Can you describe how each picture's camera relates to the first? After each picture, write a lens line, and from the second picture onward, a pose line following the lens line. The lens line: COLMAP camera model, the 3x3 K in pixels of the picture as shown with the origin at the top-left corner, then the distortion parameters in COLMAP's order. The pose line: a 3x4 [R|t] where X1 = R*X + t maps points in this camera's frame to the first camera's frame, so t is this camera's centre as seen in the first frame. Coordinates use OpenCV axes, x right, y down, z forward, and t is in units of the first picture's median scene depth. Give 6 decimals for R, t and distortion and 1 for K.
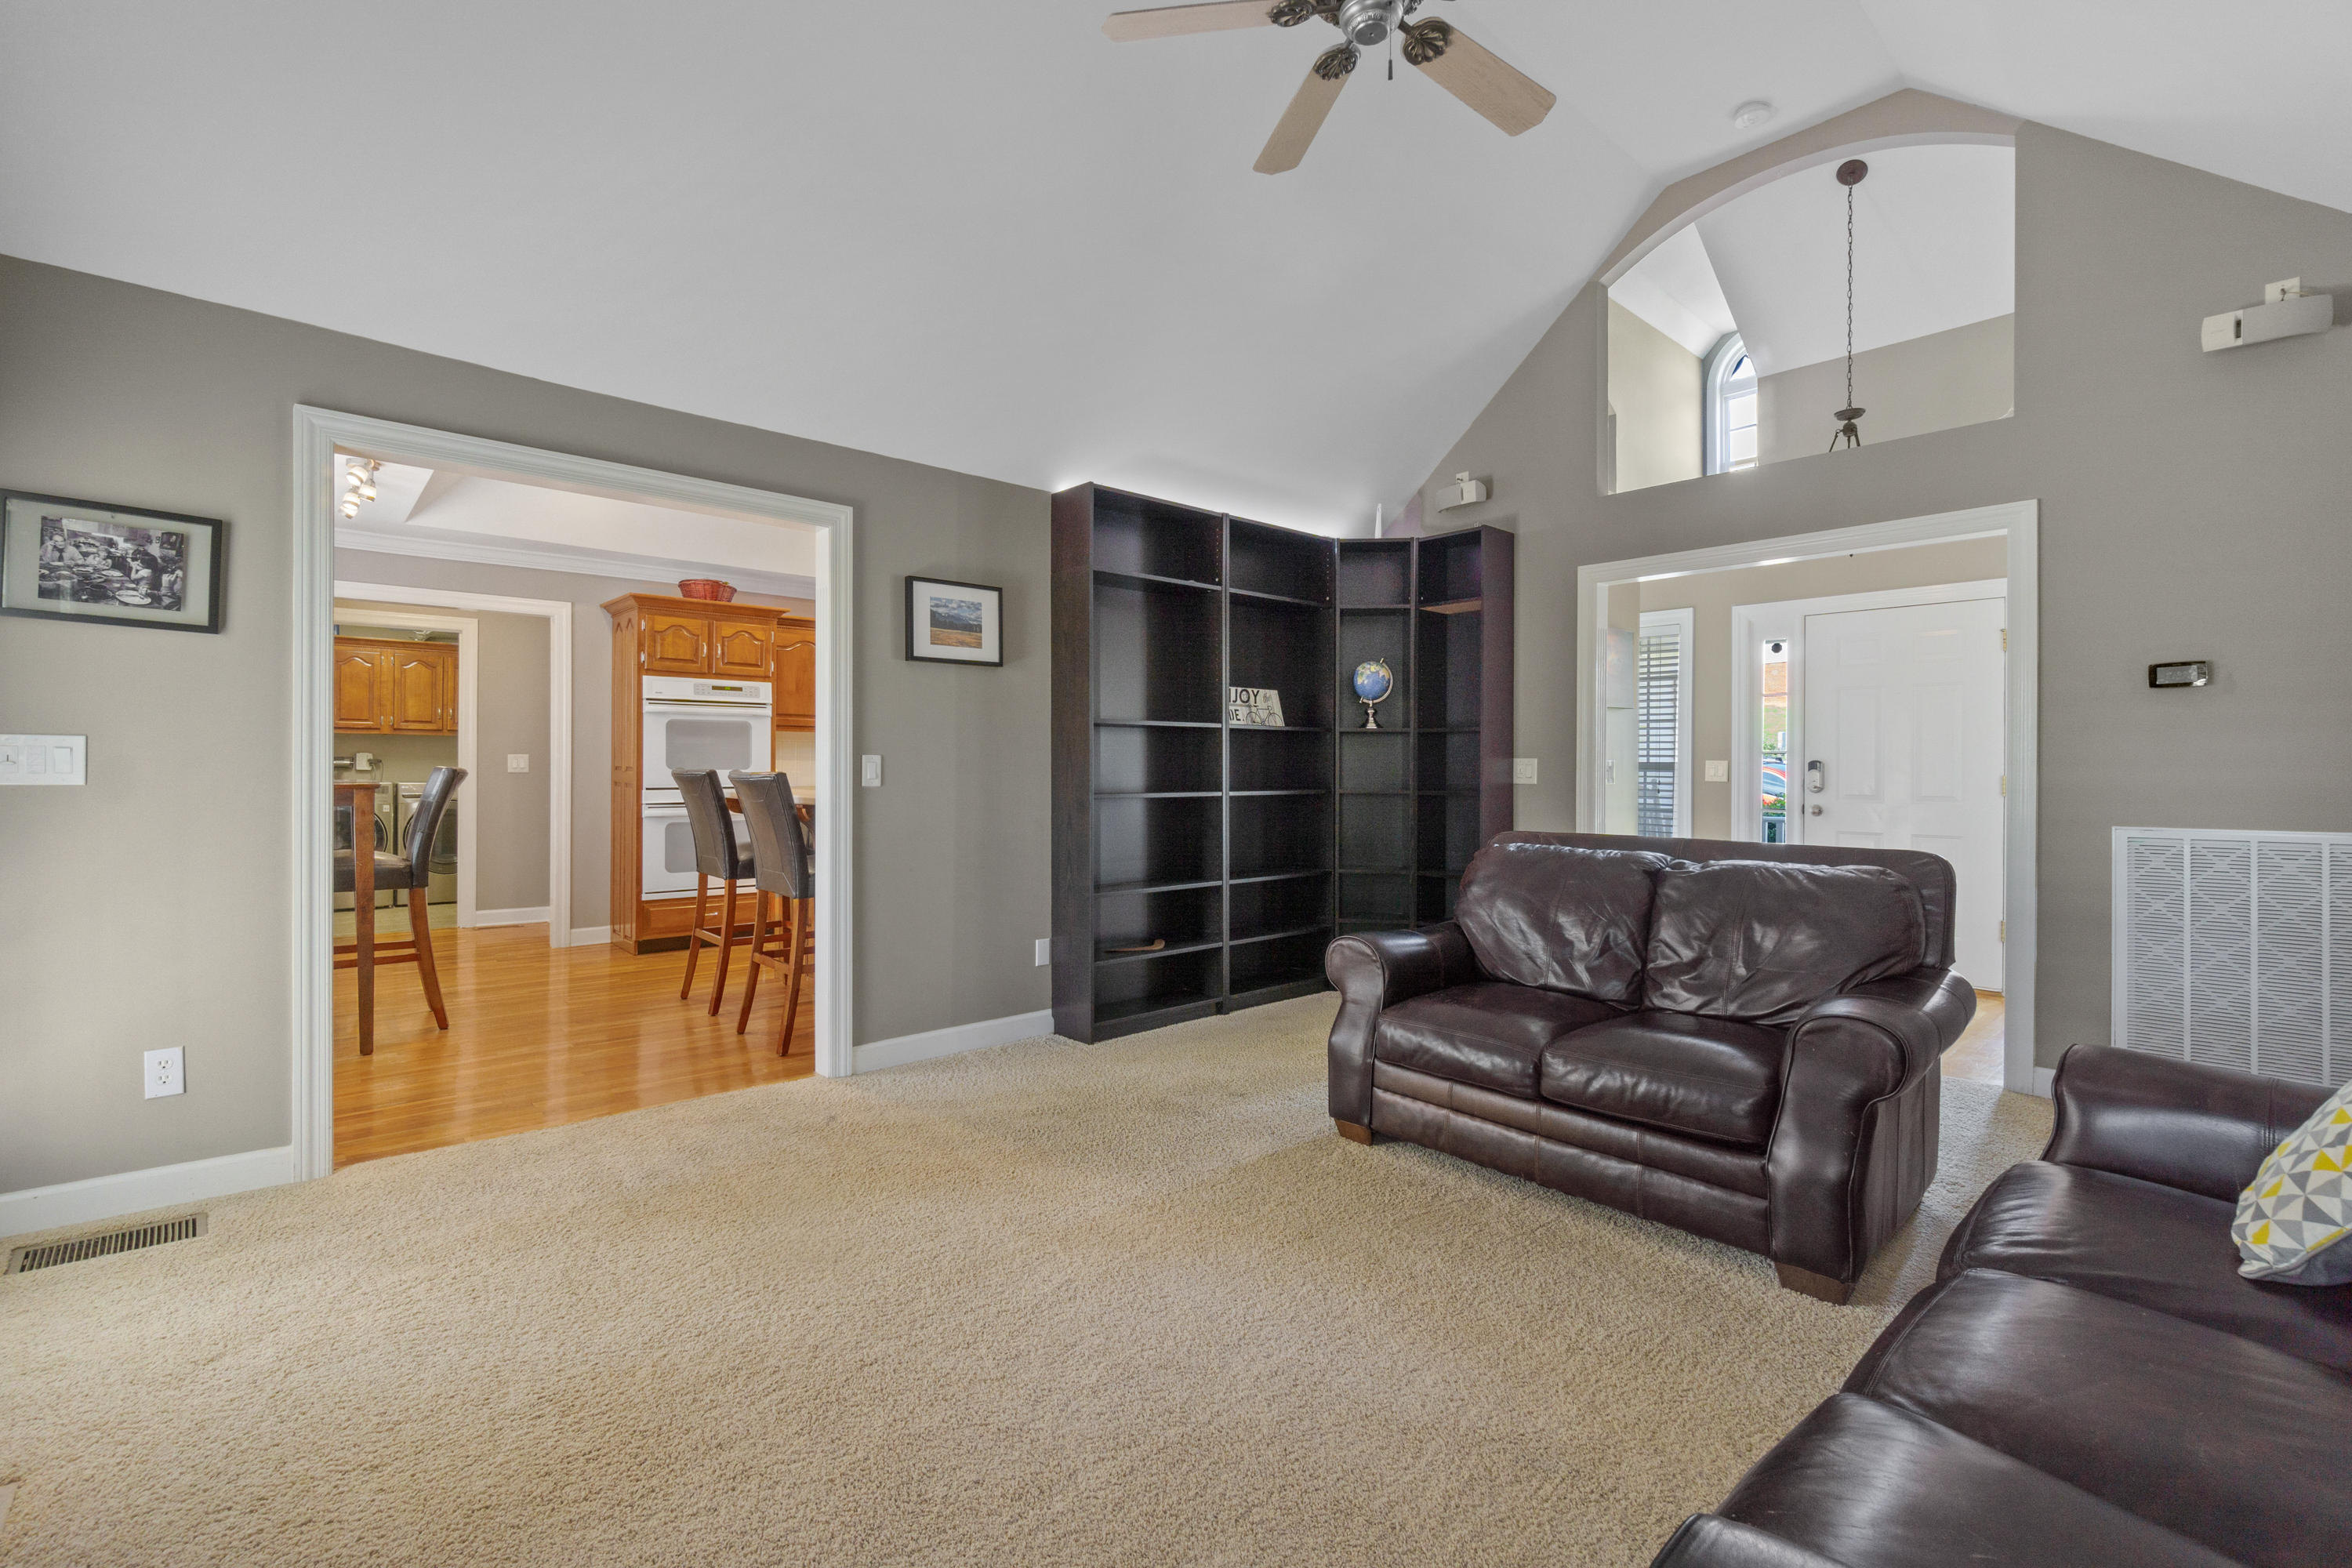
lens RADIAL K [[1048.0, 0, 1160.0], [0, 1048.0, 773.7], [0, 0, 1]] dist [0.002694, 0.000076]
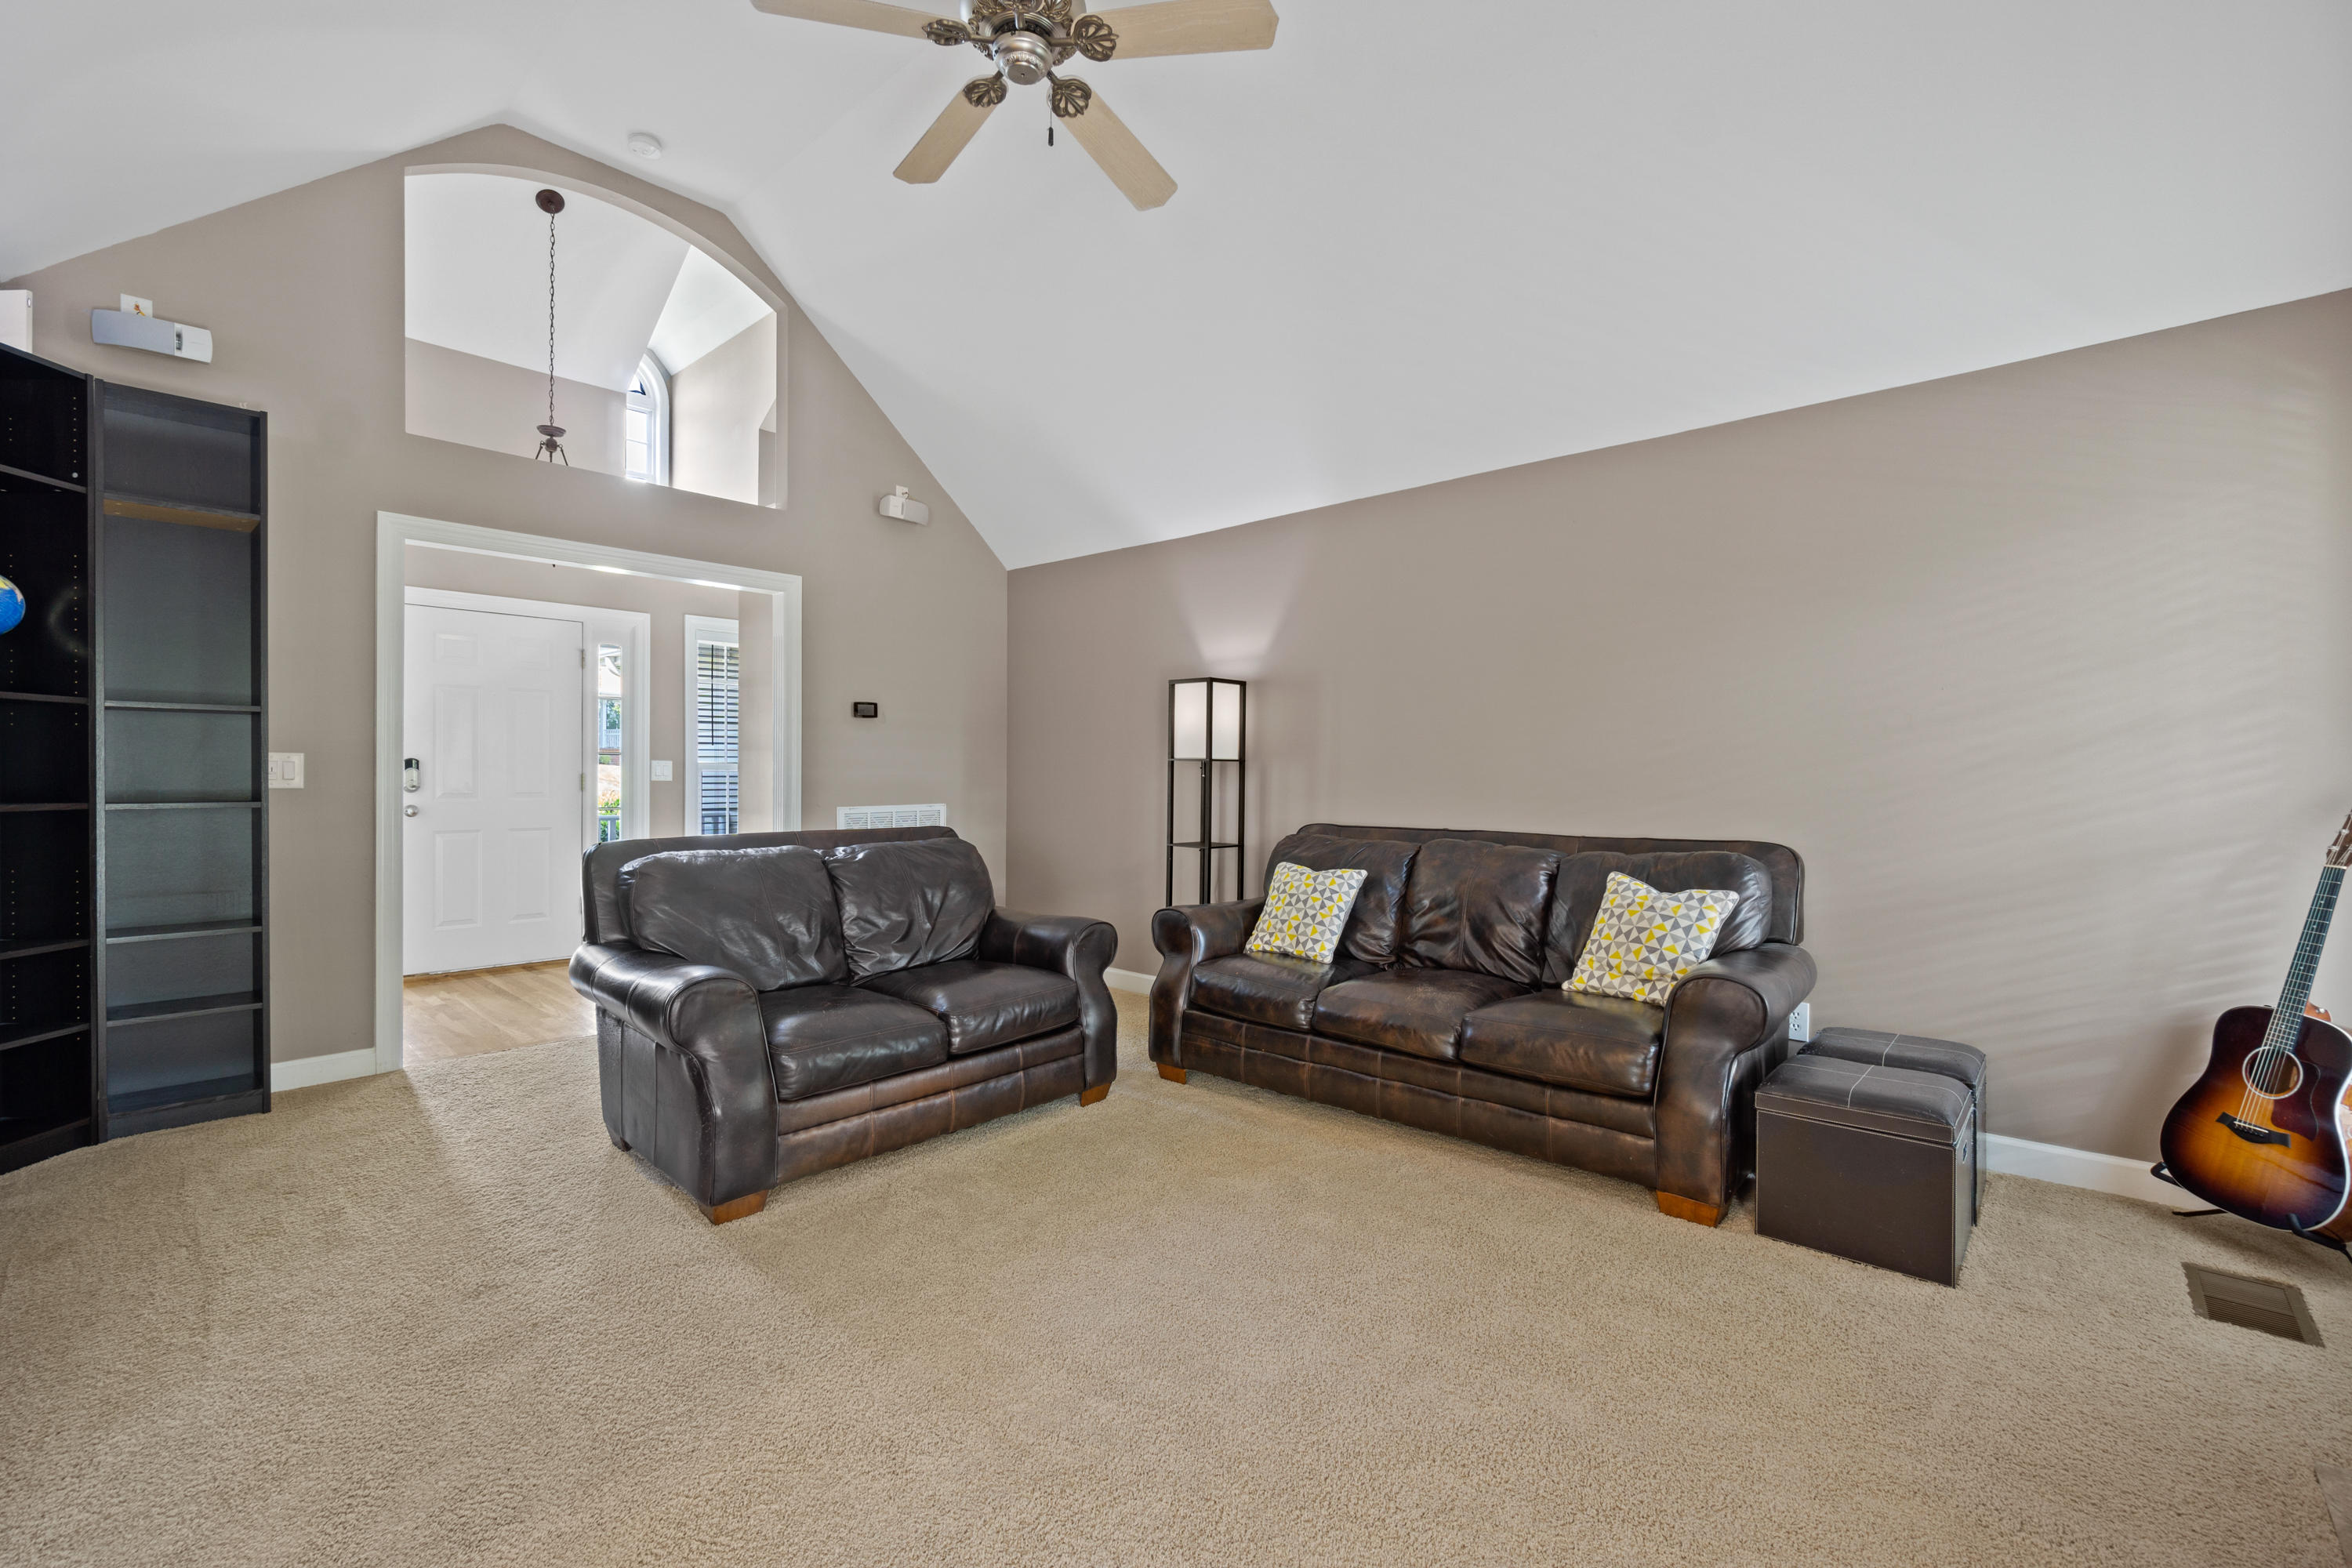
lens RADIAL K [[1022.5, 0, 1179.9], [0, 1022.5, 774.7], [0, 0, 1]] dist [-0.000973, -0.000380]
pose [[-0.114950, -0.005193, 0.993358, -0.678338], [0.003028, 0.999980, 0.005578, -0.003865], [-0.993367, 0.003649, -0.114931, 0.773538]]
